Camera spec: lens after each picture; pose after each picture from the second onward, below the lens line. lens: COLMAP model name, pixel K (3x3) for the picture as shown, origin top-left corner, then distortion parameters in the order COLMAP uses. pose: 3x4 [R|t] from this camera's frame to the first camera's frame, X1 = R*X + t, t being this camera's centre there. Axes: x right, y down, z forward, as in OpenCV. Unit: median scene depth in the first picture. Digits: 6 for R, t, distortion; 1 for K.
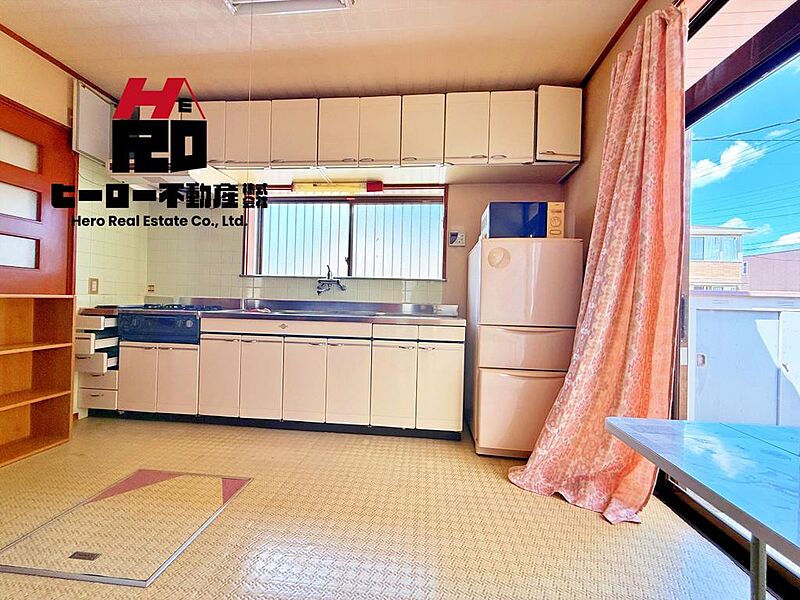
lens RADIAL K [[321.4, 0, 401.2], [0, 321.4, 297.6], [0, 0, 1]] dist [0.001357, 0.000173]
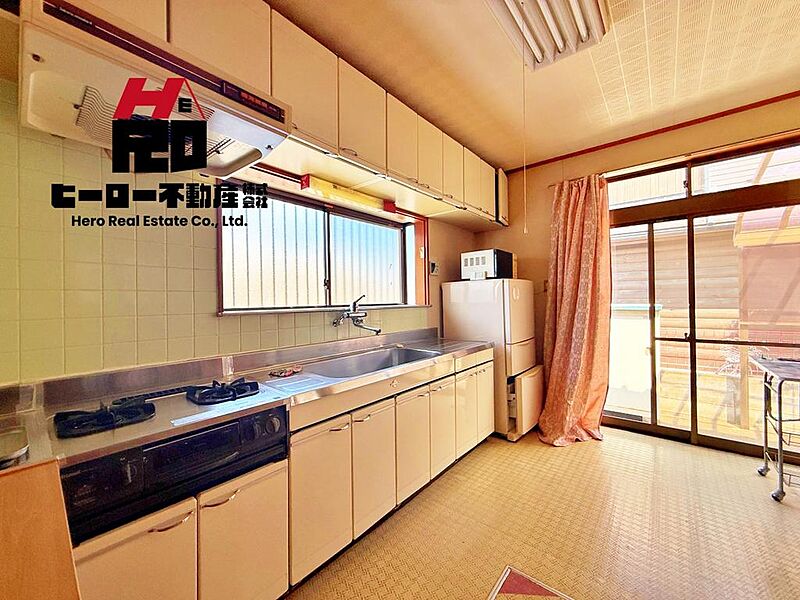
lens RADIAL K [[321.4, 0, 400.2], [0, 321.4, 297.8], [0, 0, 1]] dist [0.001357, 0.000173]
pose [[0.571270, -0.028690, 0.820260, -0.812061], [0.023645, 0.999549, 0.018493, -0.105590], [-0.820421, 0.008831, 0.571691, 0.461972]]
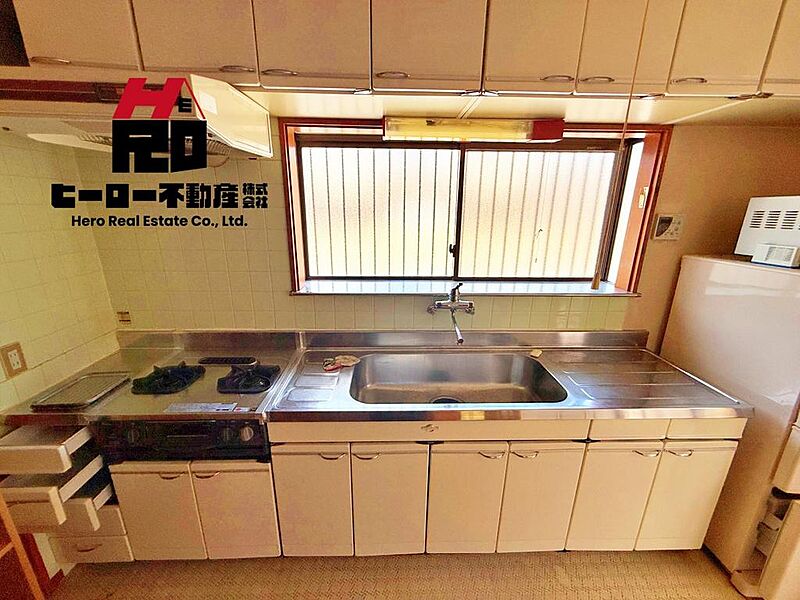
lens RADIAL K [[321.4, 0, 399.8], [0, 321.4, 298.6], [0, 0, 1]] dist [0.001357, 0.000173]
pose [[0.993449, -0.044841, 0.105112, -0.388095], [0.013839, 0.960238, 0.278838, -0.230593], [-0.113436, -0.275556, 0.954568, 0.453797]]
